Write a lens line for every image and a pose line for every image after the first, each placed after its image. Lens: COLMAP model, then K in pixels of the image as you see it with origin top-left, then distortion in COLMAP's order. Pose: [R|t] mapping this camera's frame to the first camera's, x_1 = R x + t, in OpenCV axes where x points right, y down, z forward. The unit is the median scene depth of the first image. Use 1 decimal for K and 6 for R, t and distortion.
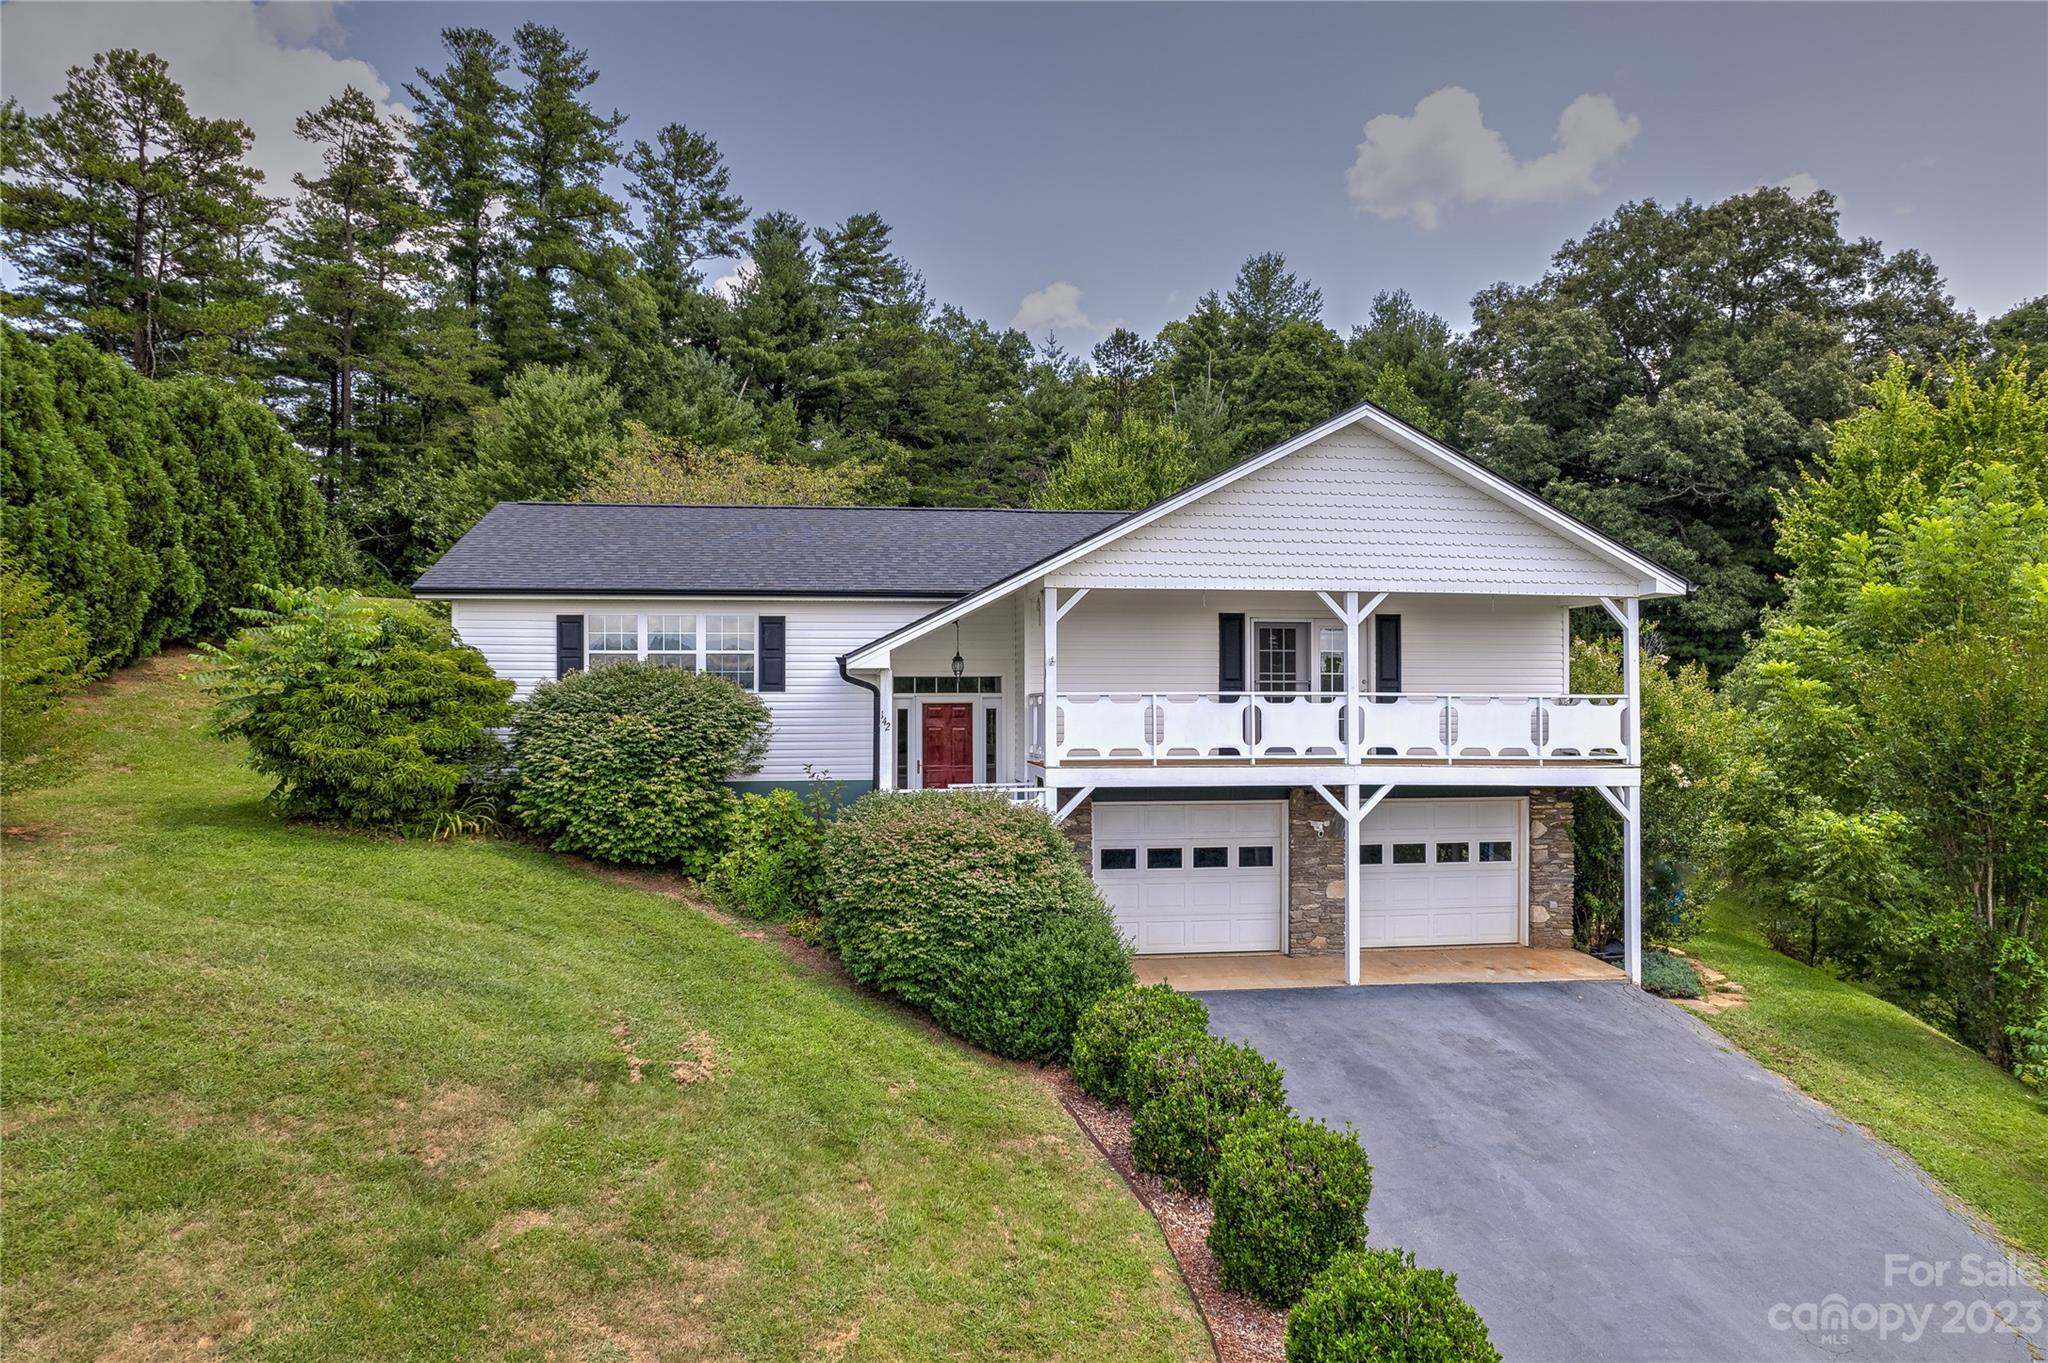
lens RADIAL K [[1461.7, 0, 1018.2], [0, 1461.7, 730.6], [0, 0, 1]] dist [-0.074026, 0.090310]
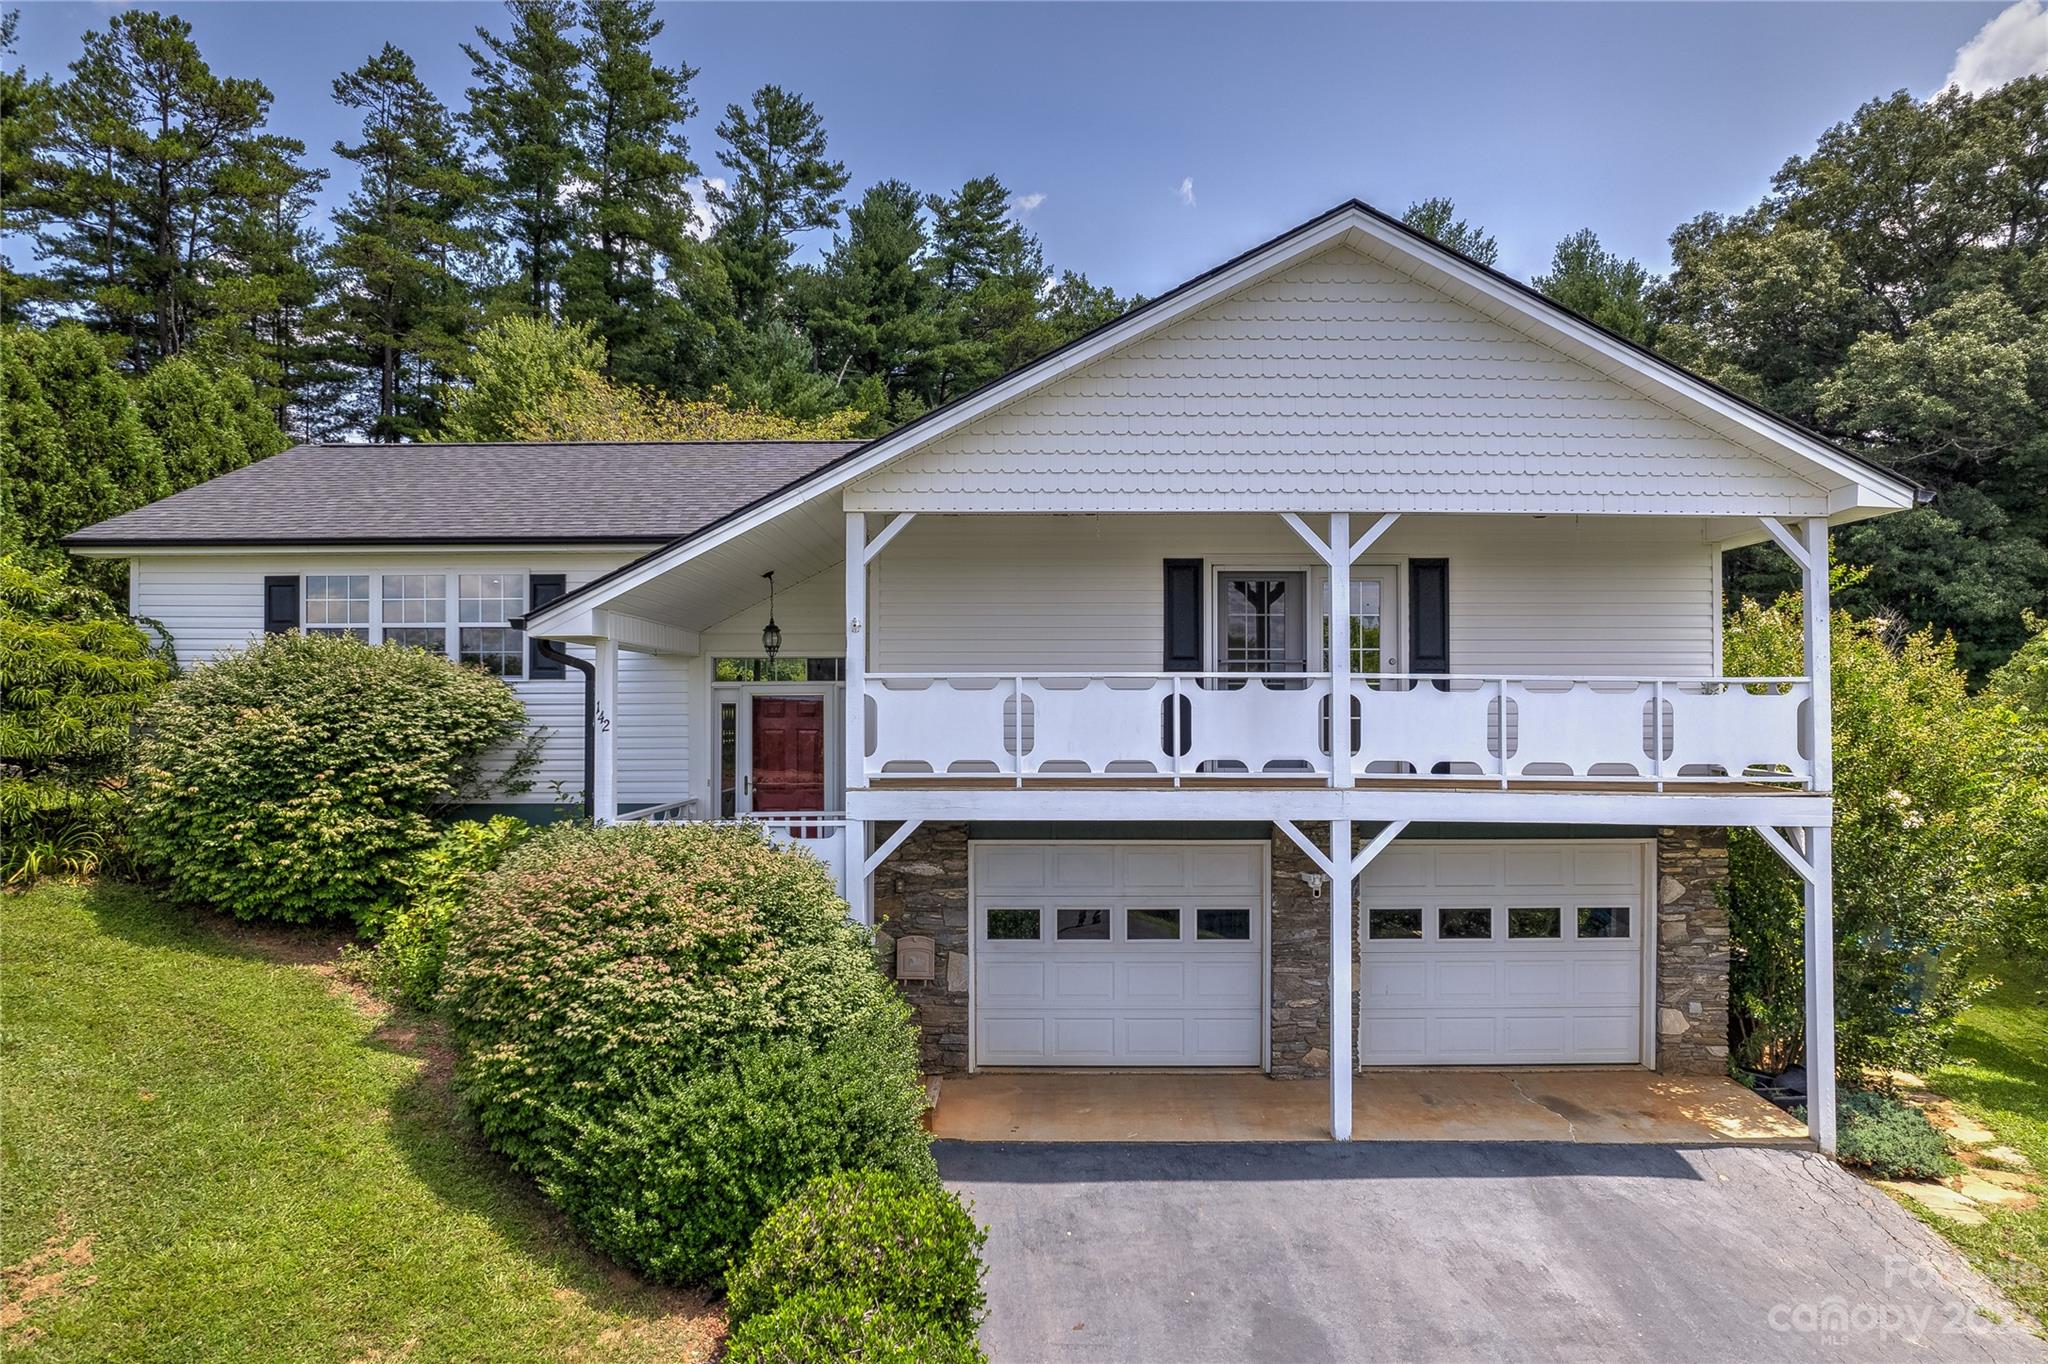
lens RADIAL K [[1461.7, 0, 1018.2], [0, 1461.7, 731.1], [0, 0, 1]] dist [-0.074026, 0.090310]
pose [[0.989592, 0.002218, -0.143882, 0.164069], [-0.003463, 0.999959, -0.008401, 0.004009], [0.143857, 0.008812, 0.989559, 0.322900]]
